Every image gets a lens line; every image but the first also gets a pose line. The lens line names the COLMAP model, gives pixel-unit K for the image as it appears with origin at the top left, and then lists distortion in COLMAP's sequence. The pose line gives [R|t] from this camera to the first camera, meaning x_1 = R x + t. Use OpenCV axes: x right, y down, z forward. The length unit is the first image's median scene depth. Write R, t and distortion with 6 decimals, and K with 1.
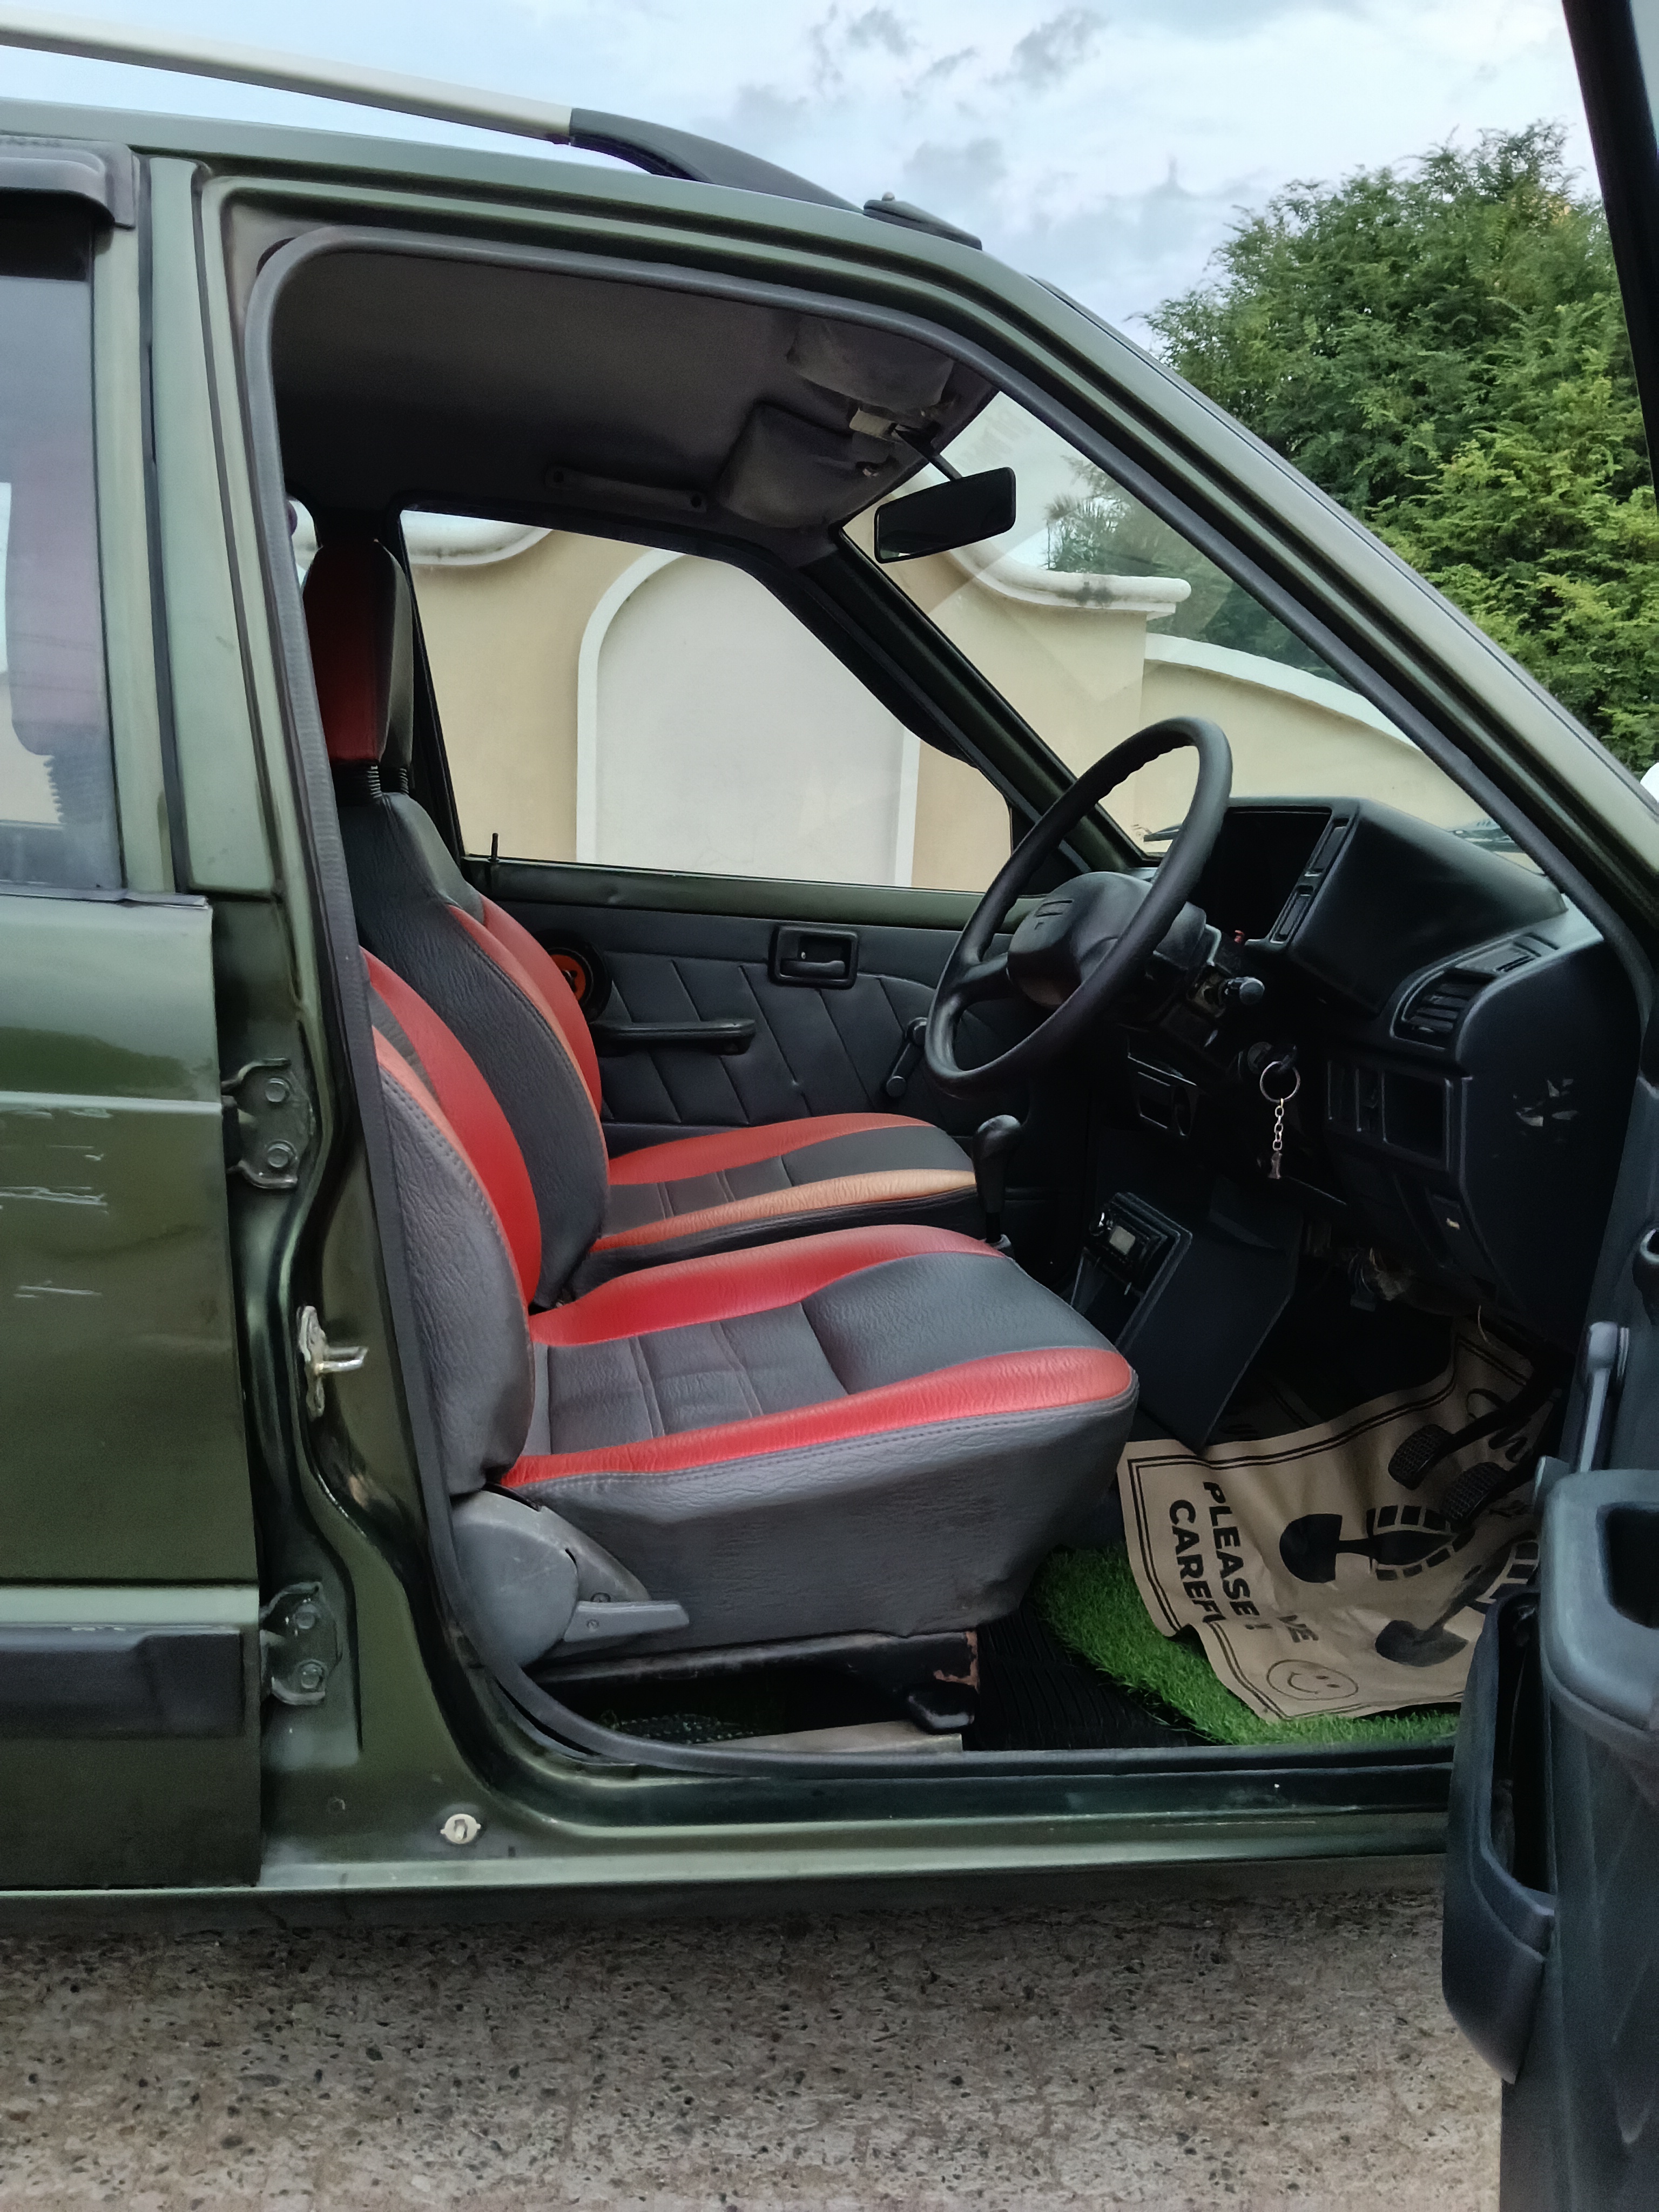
lens RADIAL K [[1836.6, 0, 821.3], [0, 1836.6, 1083.3], [0, 0, 1]] dist [0.008142, -0.063432]
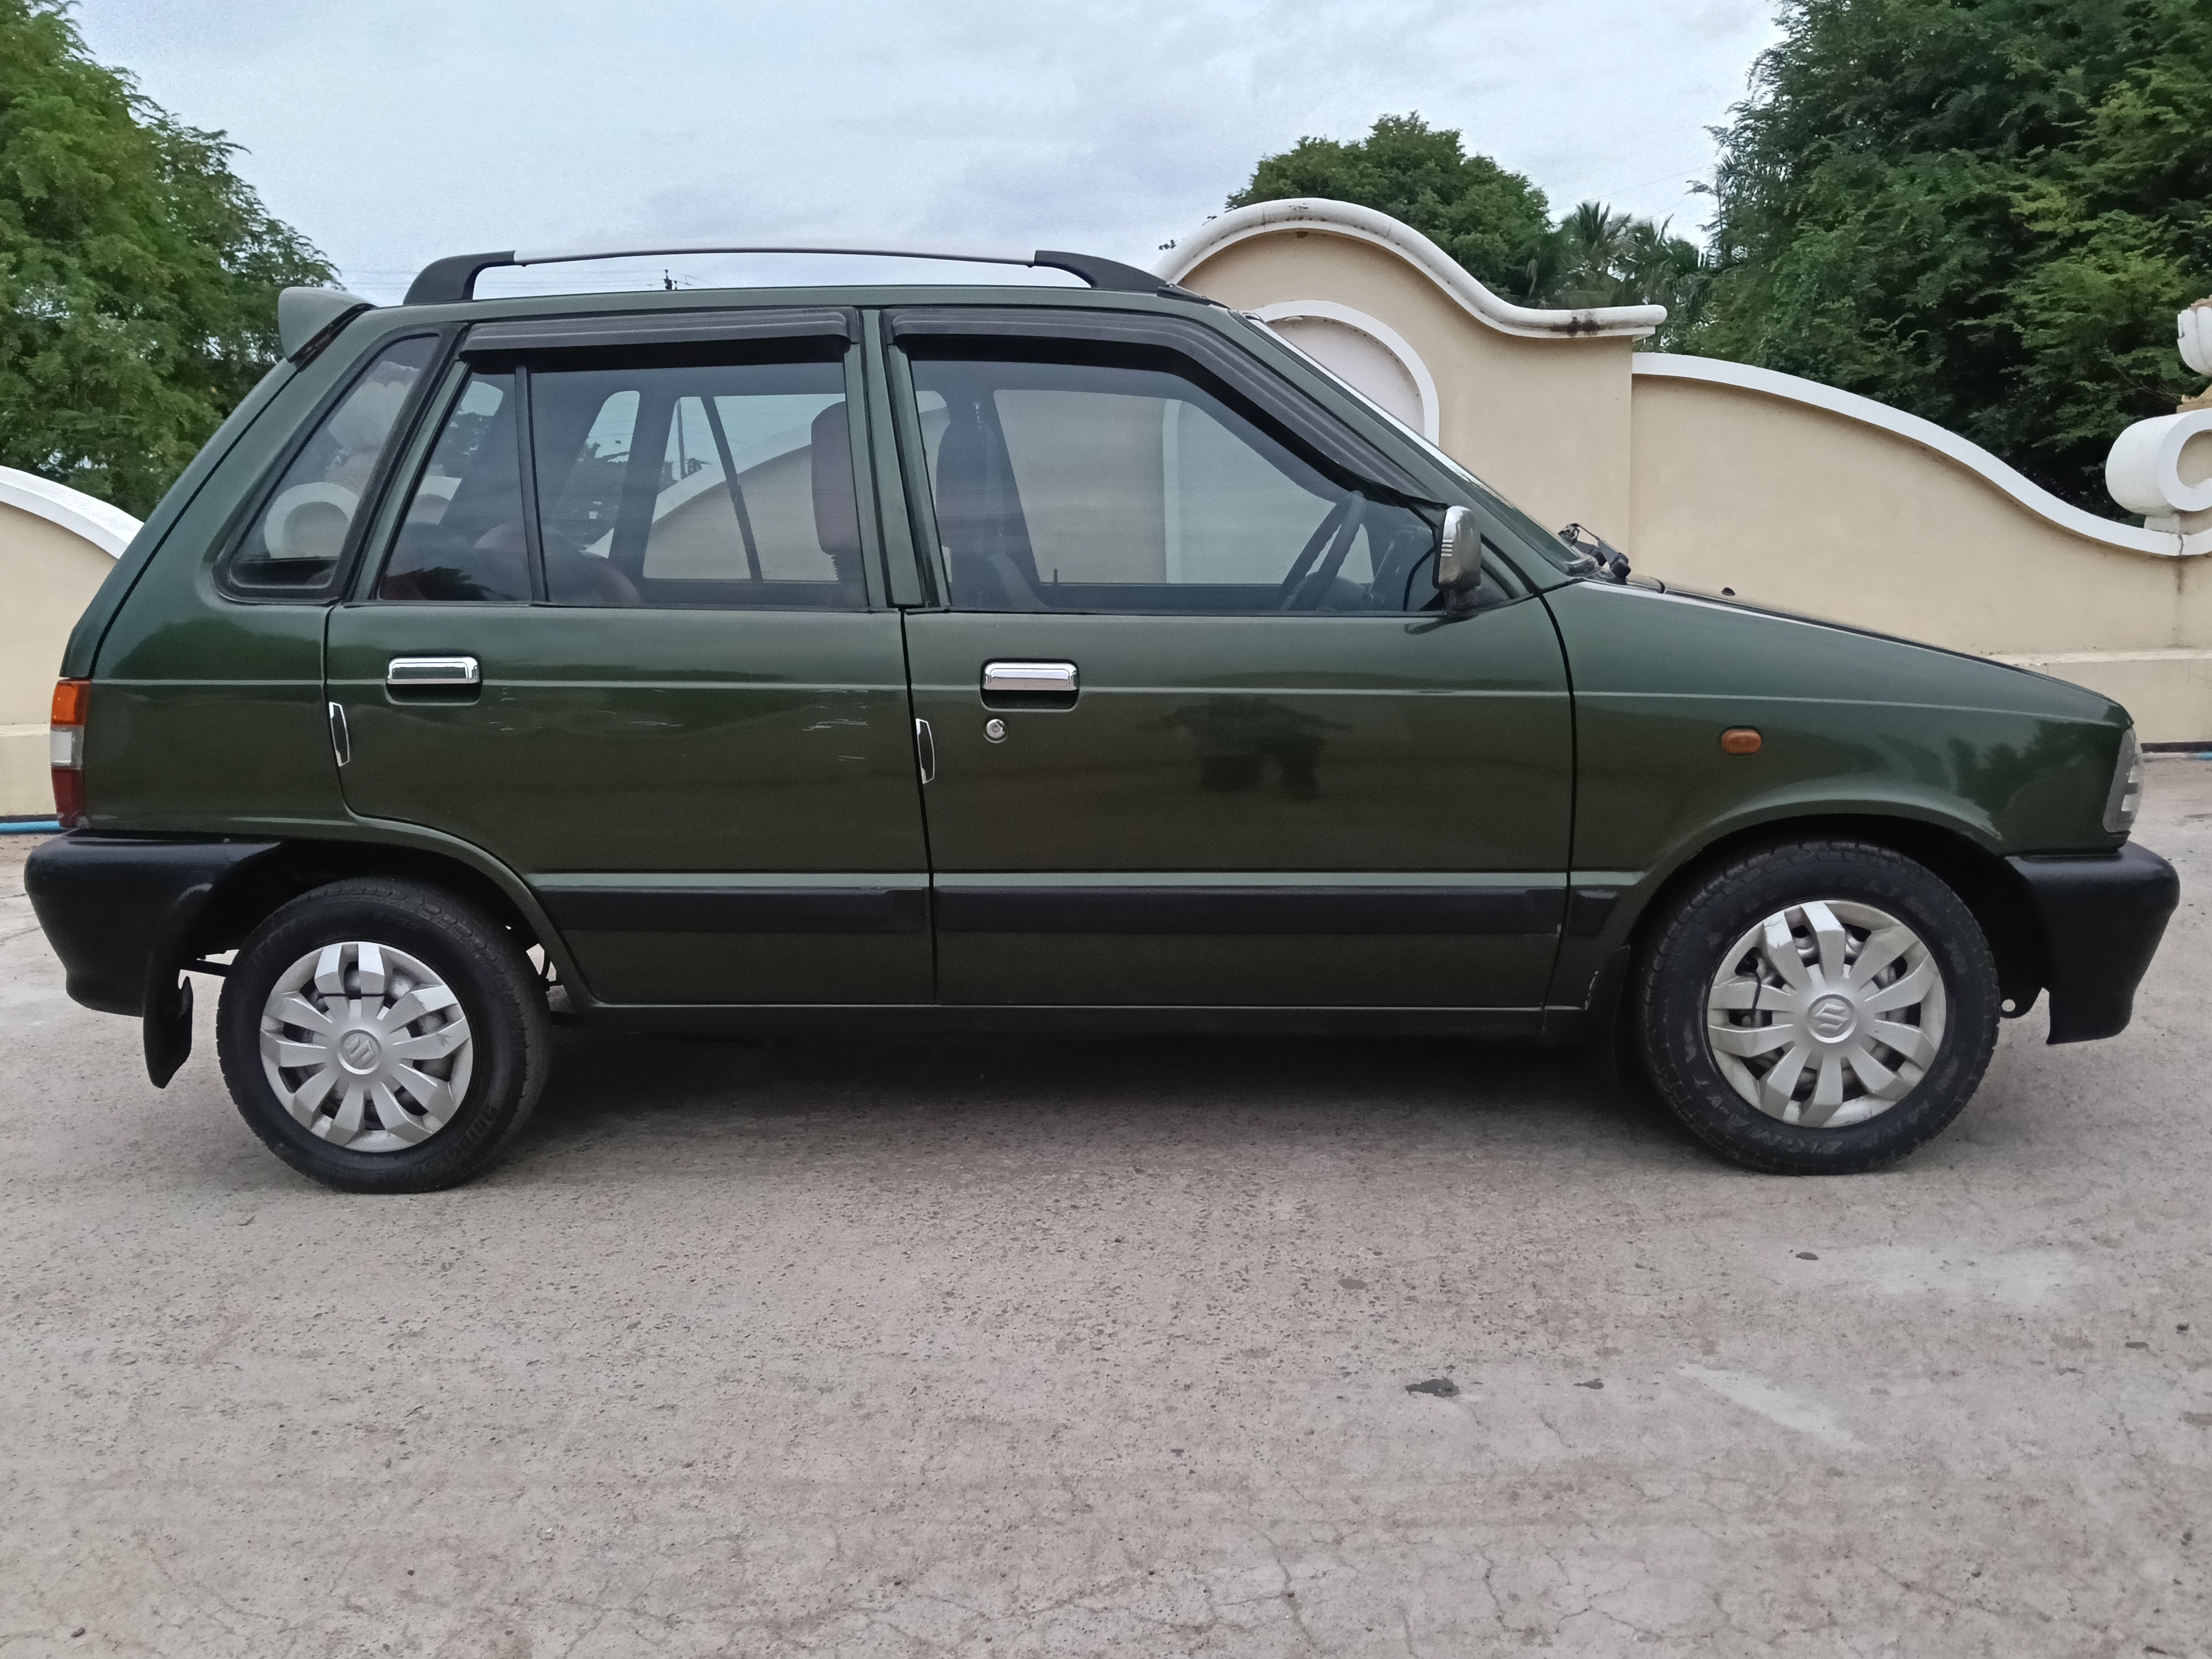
lens RADIAL K [[1841.6, 0, 1110.9], [0, 1841.6, 846.2], [0, 0, 1]] dist [-0.009347, -0.014249]
pose [[0.976716, -0.032457, -0.212065, 0.022625], [0.038728, 0.998925, 0.025486, 0.008025], [0.211010, -0.033105, 0.976923, -0.067484]]
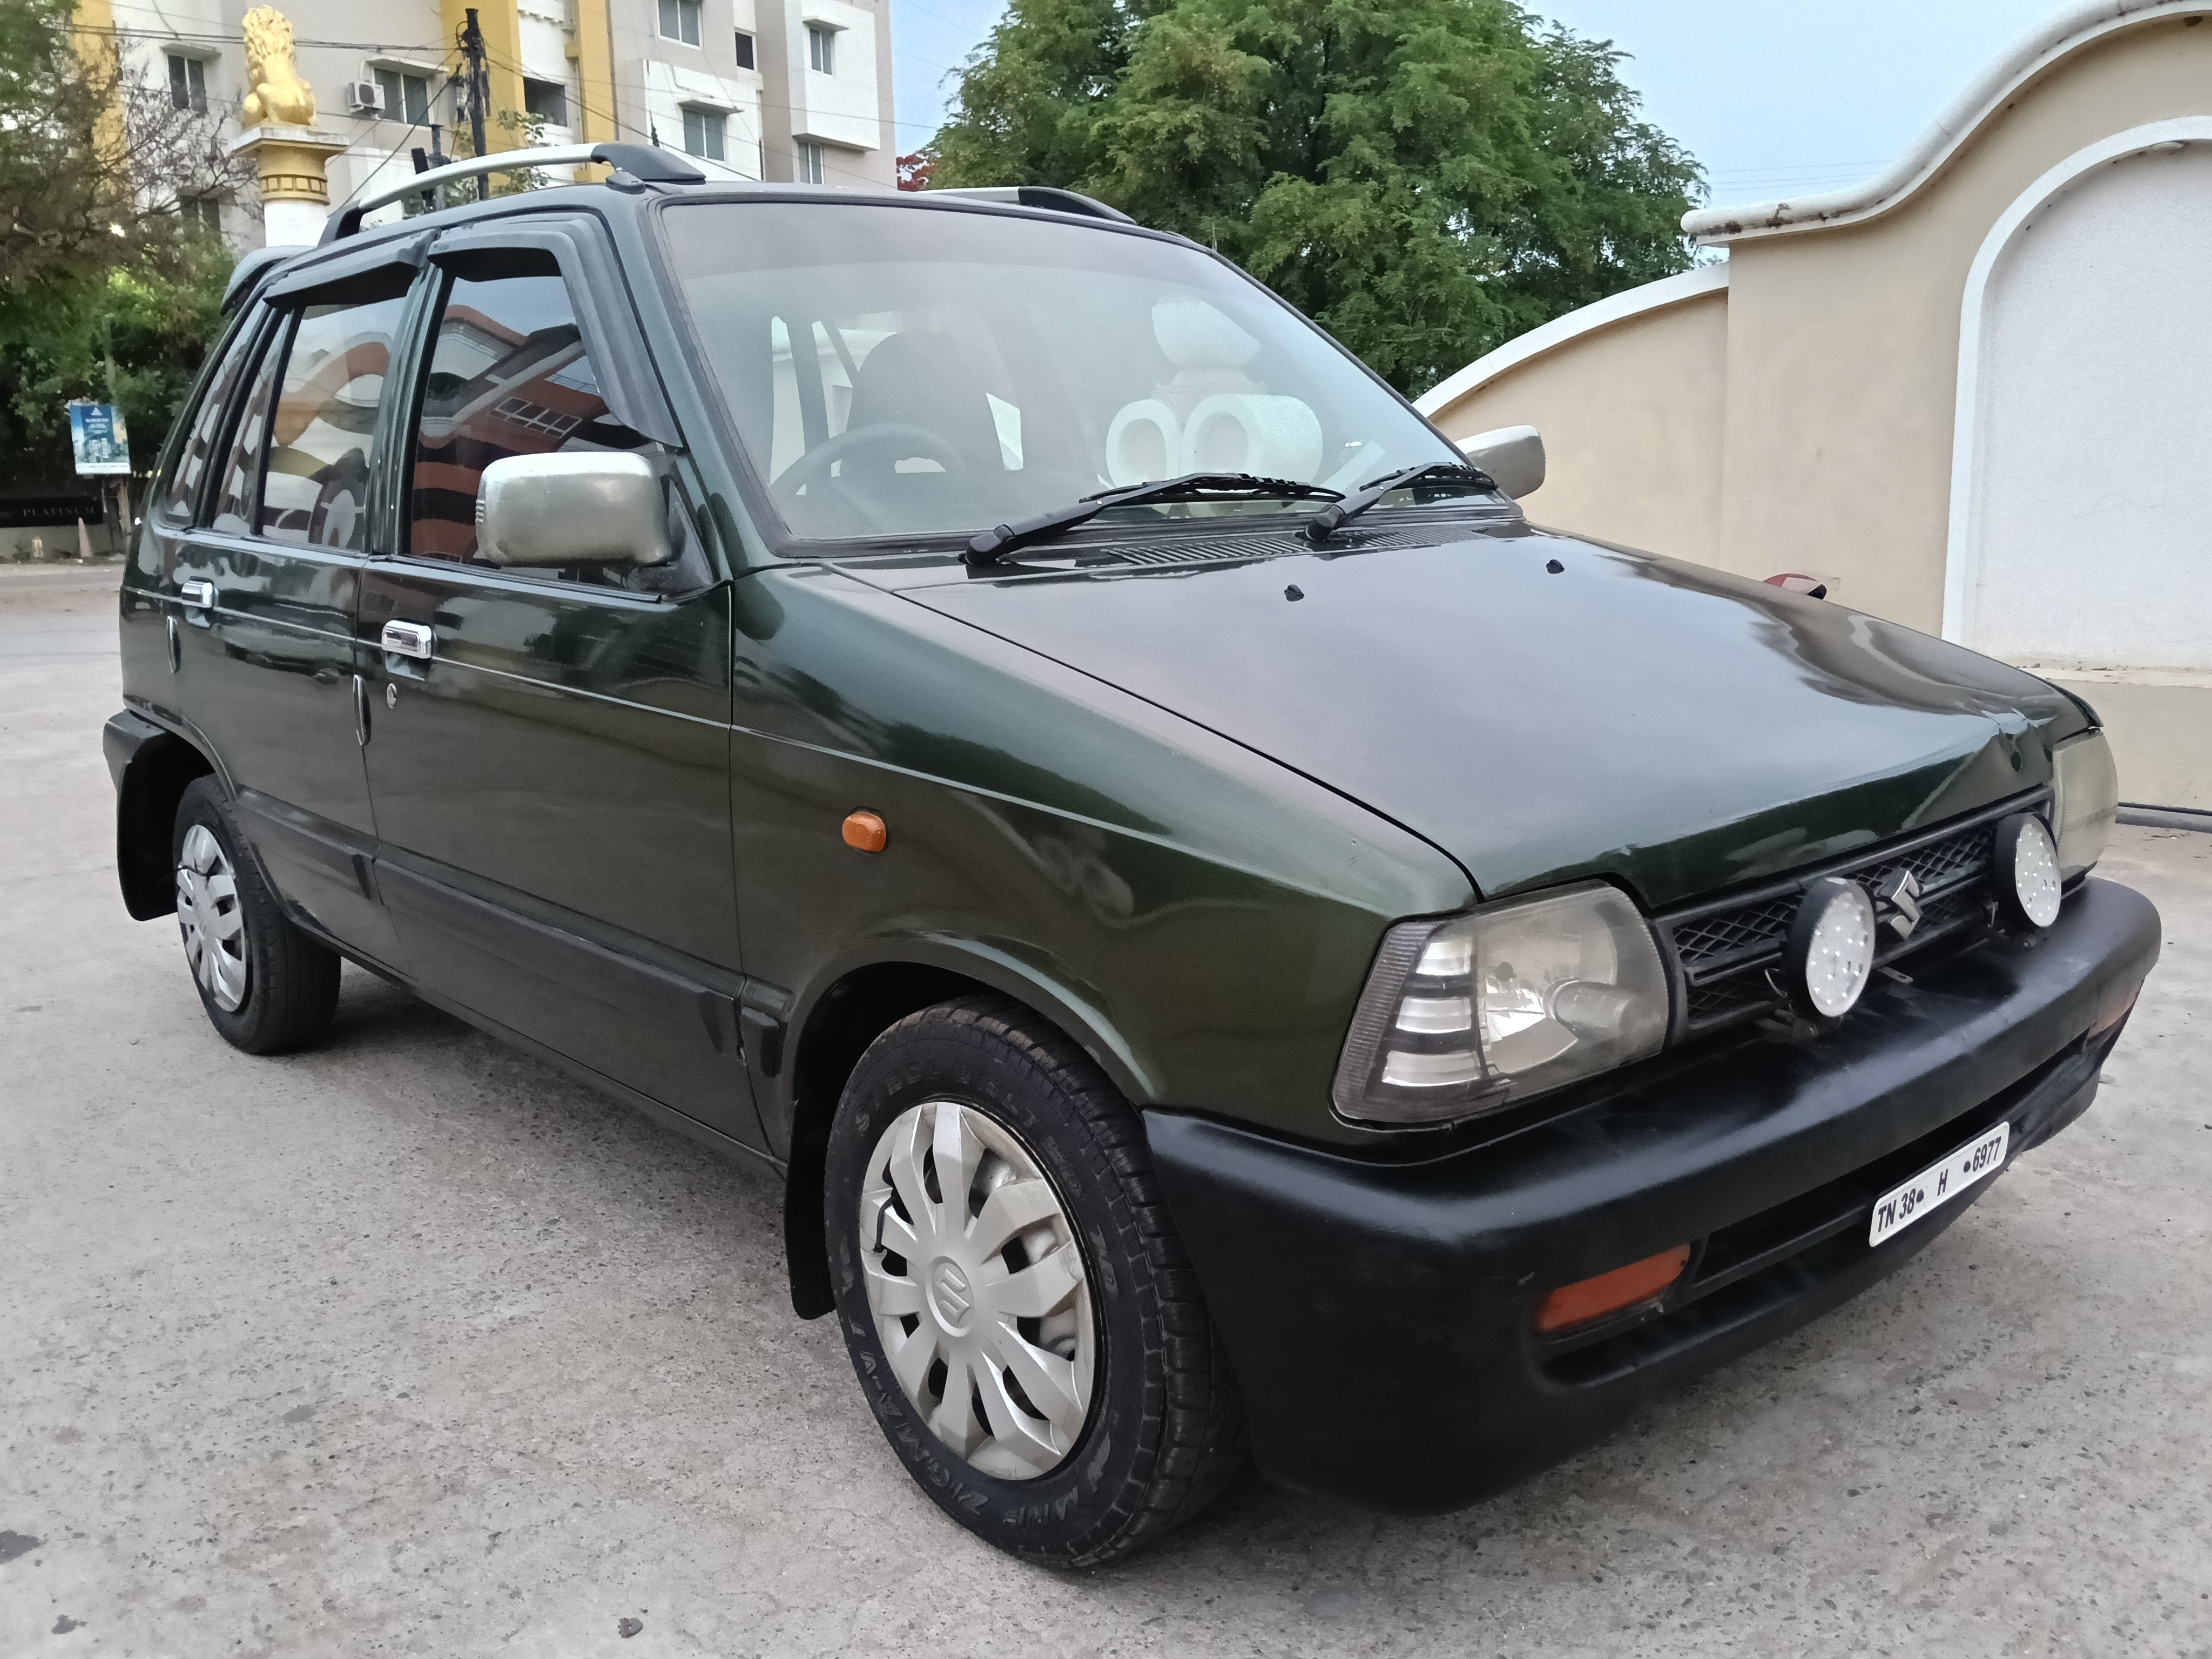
lens RADIAL K [[1888.1, 0, 1199.1], [0, 1888.1, 873.7], [0, 0, 1]] dist [-0.042482, 0.003715]
pose [[0.562204, 0.120590, -0.818159, 0.104043], [-0.070216, 0.992700, 0.098066, -0.000075], [0.824012, 0.002315, 0.566568, 0.022296]]
